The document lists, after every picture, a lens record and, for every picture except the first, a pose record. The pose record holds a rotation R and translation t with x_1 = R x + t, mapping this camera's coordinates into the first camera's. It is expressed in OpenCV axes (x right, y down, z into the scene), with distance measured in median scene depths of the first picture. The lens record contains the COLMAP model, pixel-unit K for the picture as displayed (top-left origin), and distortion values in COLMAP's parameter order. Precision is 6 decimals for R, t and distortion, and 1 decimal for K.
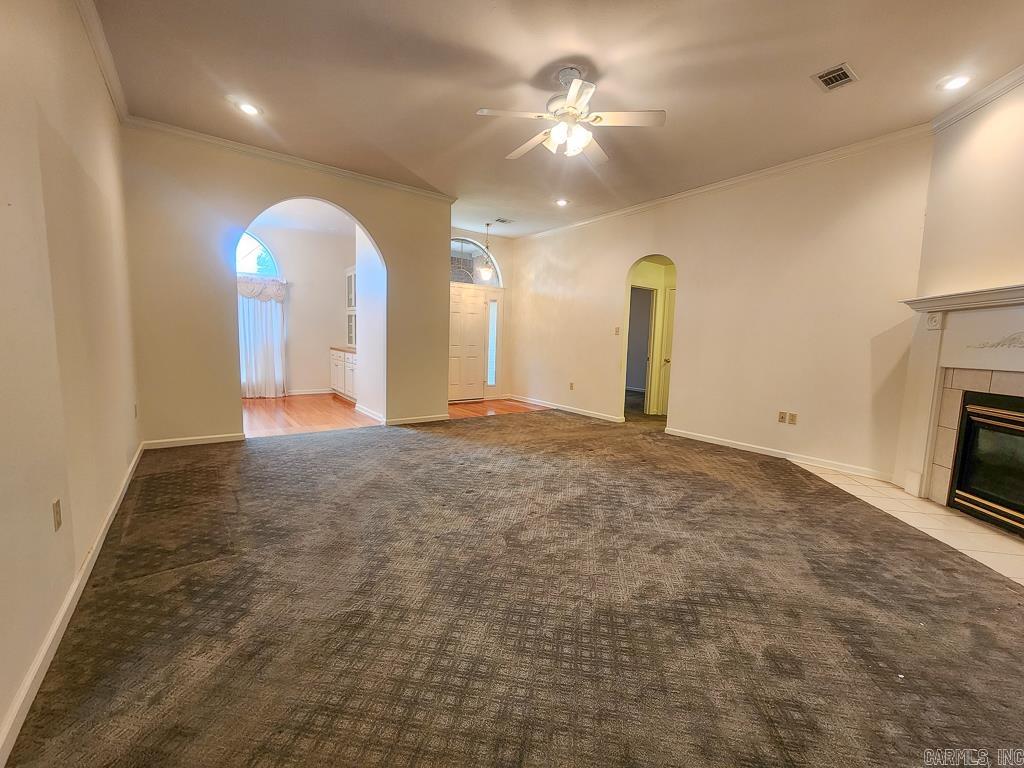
lens RADIAL K [[422.7, 0, 512.0], [0, 422.7, 384.0], [0, 0, 1]] dist [0.000115, -0.000022]
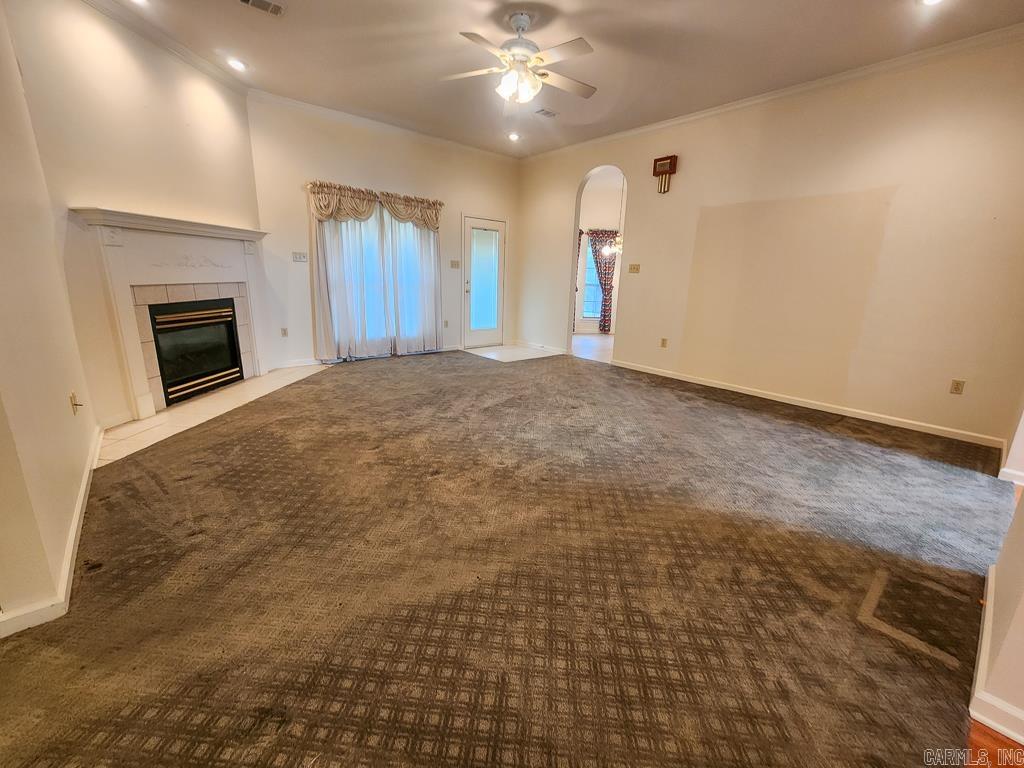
lens RADIAL K [[422.7, 0, 512.0], [0, 422.7, 384.0], [0, 0, 1]] dist [0.000115, -0.000022]
pose [[-0.994724, -0.041584, -0.093777, 0.206263], [-0.071701, 0.935611, 0.345675, -0.246181], [0.073364, 0.350576, -0.933657, 2.203806]]
